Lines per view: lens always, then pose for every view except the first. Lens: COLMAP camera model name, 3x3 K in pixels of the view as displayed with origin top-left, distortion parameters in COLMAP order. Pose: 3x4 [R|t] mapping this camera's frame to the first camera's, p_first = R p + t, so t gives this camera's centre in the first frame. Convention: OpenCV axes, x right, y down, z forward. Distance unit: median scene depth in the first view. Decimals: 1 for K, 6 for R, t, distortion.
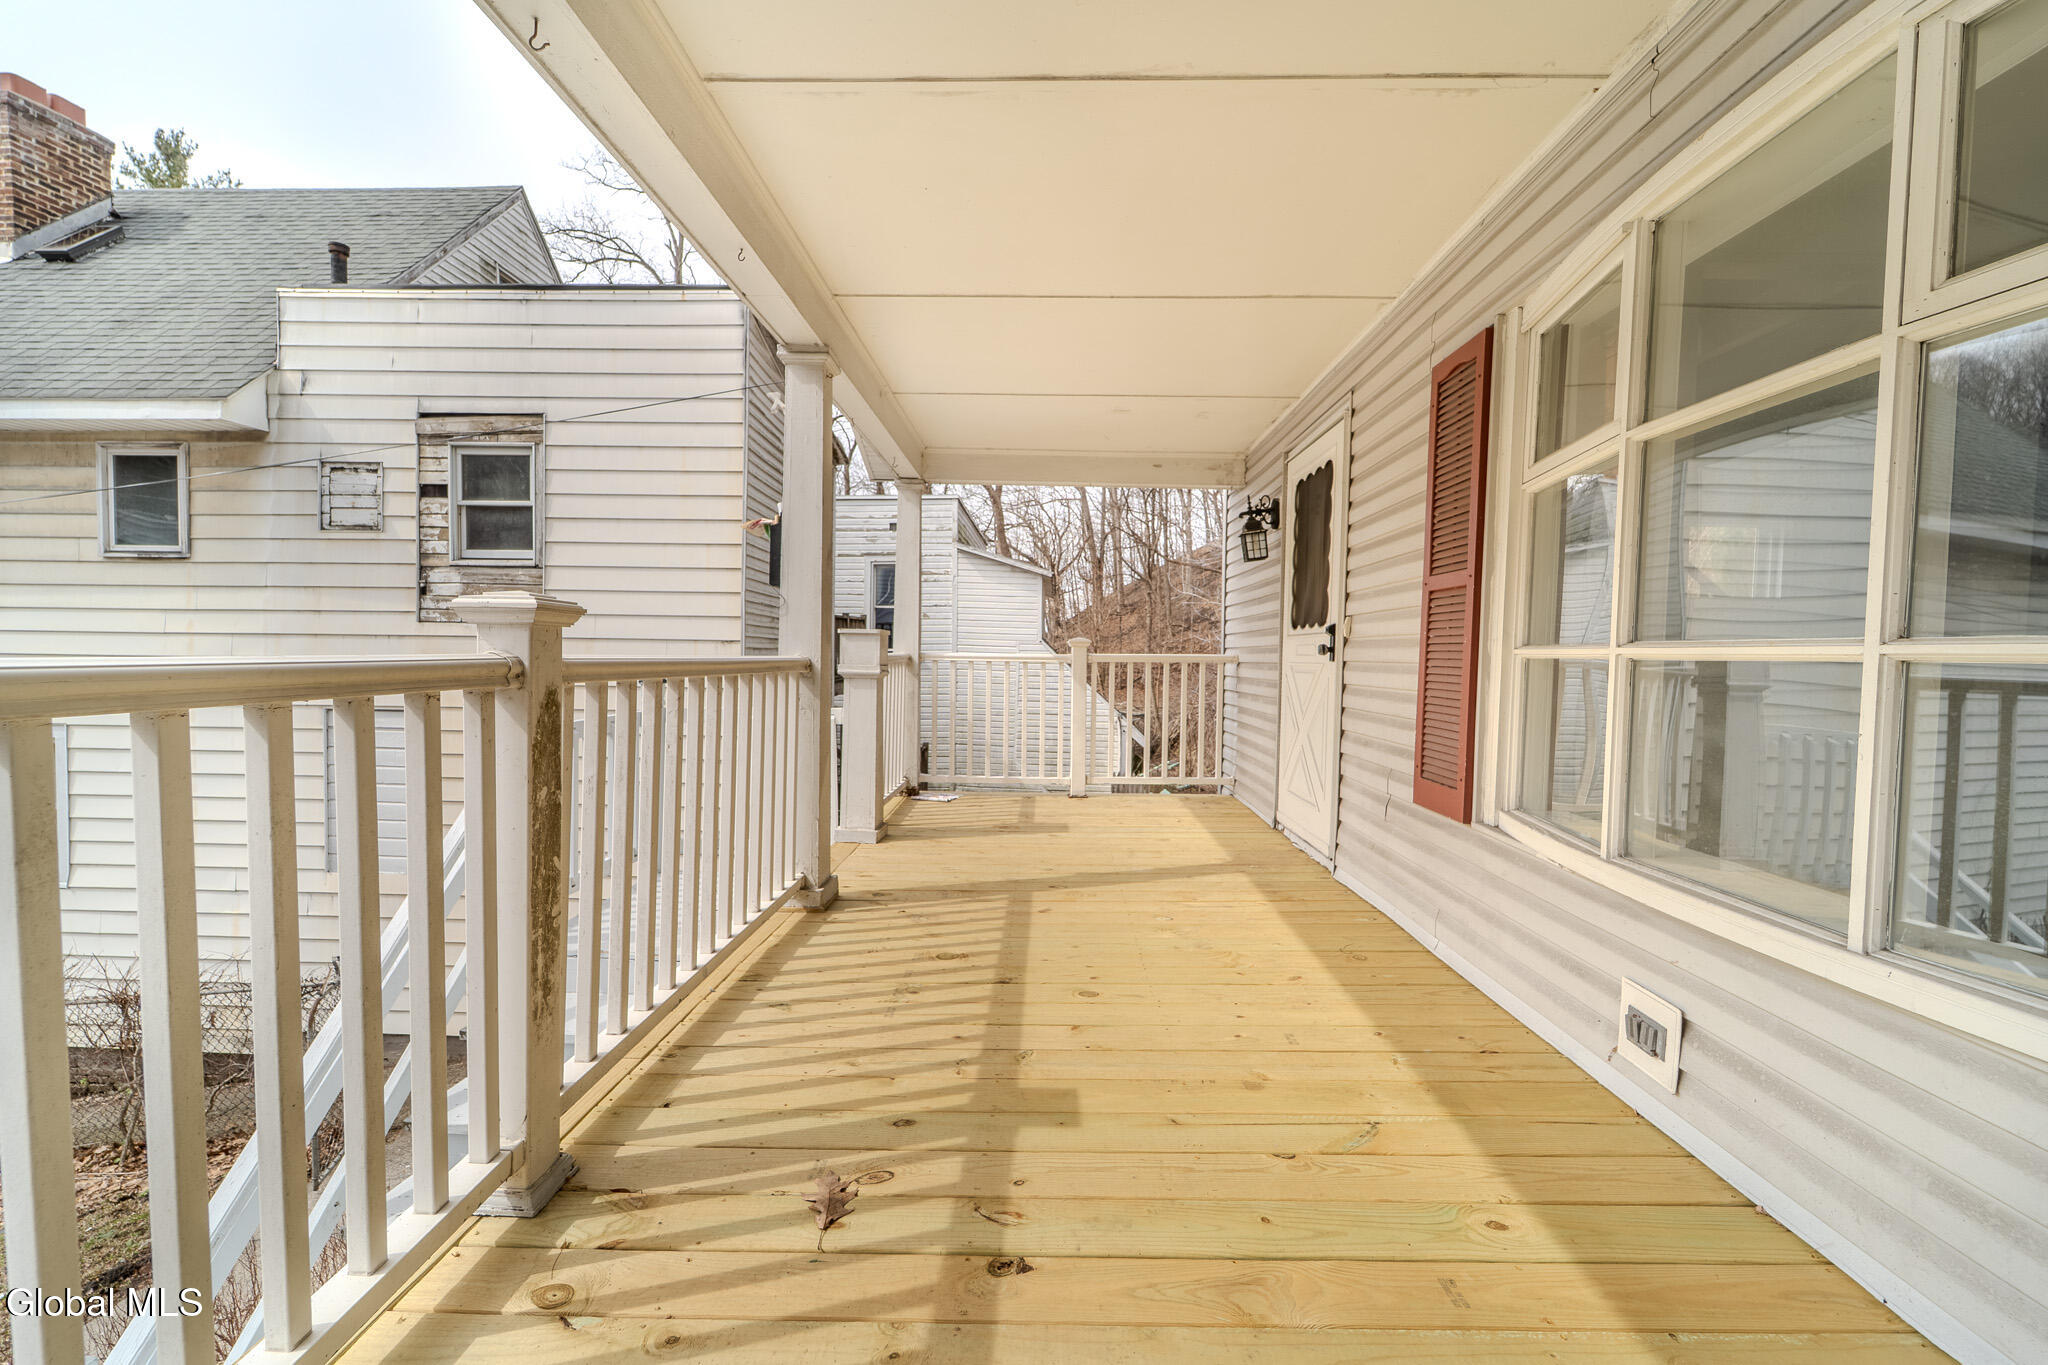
lens RADIAL K [[829.1, 0, 1033.5], [0, 829.1, 674.4], [0, 0, 1]] dist [0.005192, -0.003180]
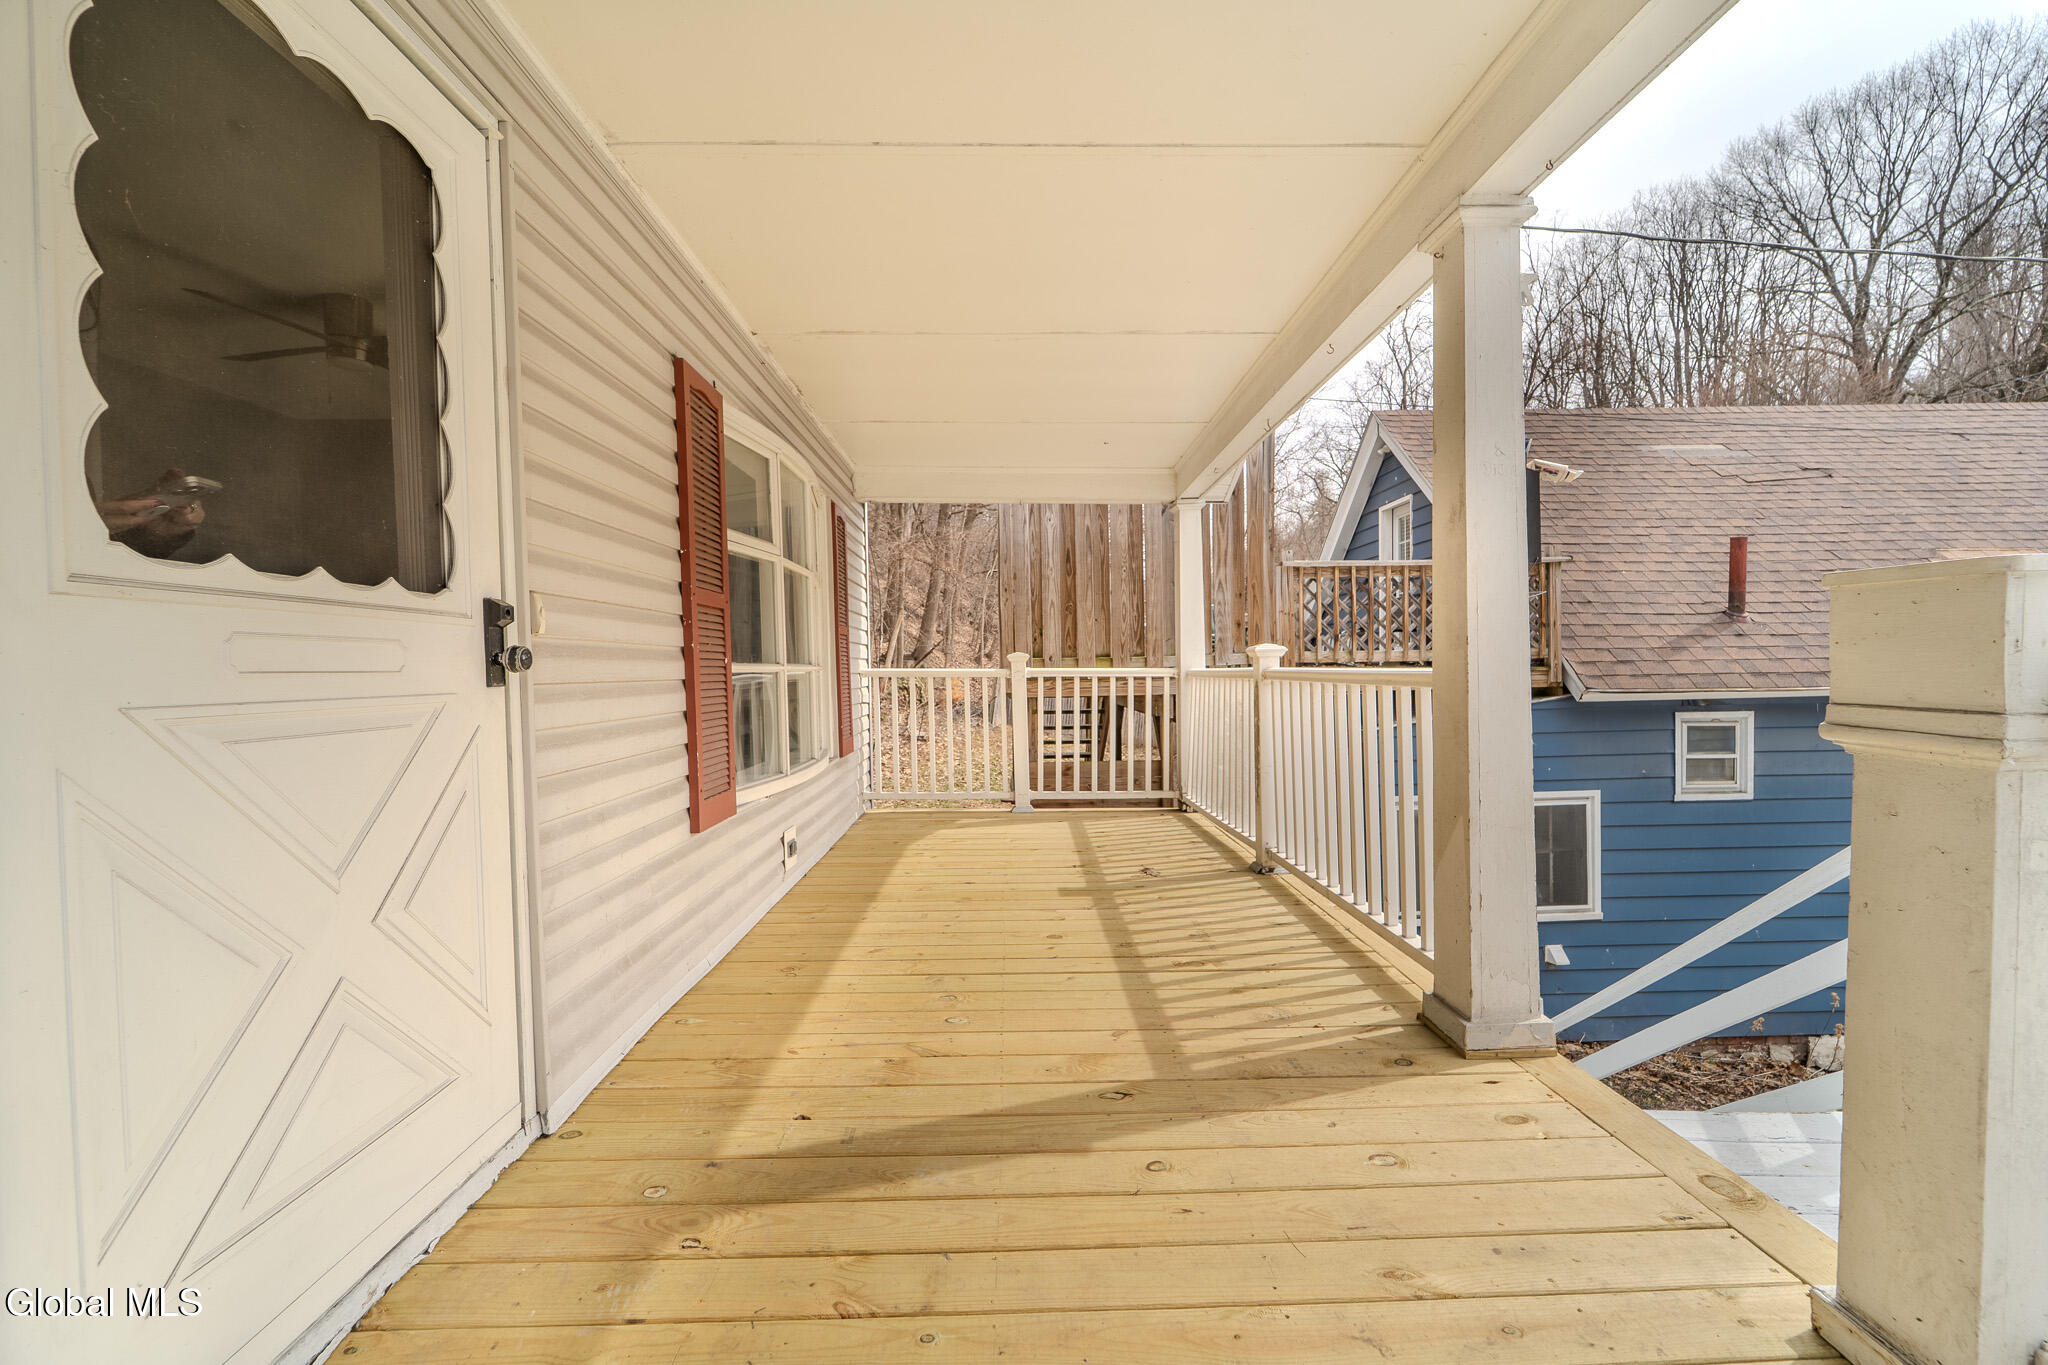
lens RADIAL K [[829.1, 0, 1024.7], [0, 829.1, 678.6], [0, 0, 1]] dist [0.005192, -0.003180]
pose [[-0.999254, 0.009501, -0.037441, 0.131215], [0.008490, 0.999598, 0.027065, -0.036368], [0.037683, 0.026727, -0.998932, 1.901175]]
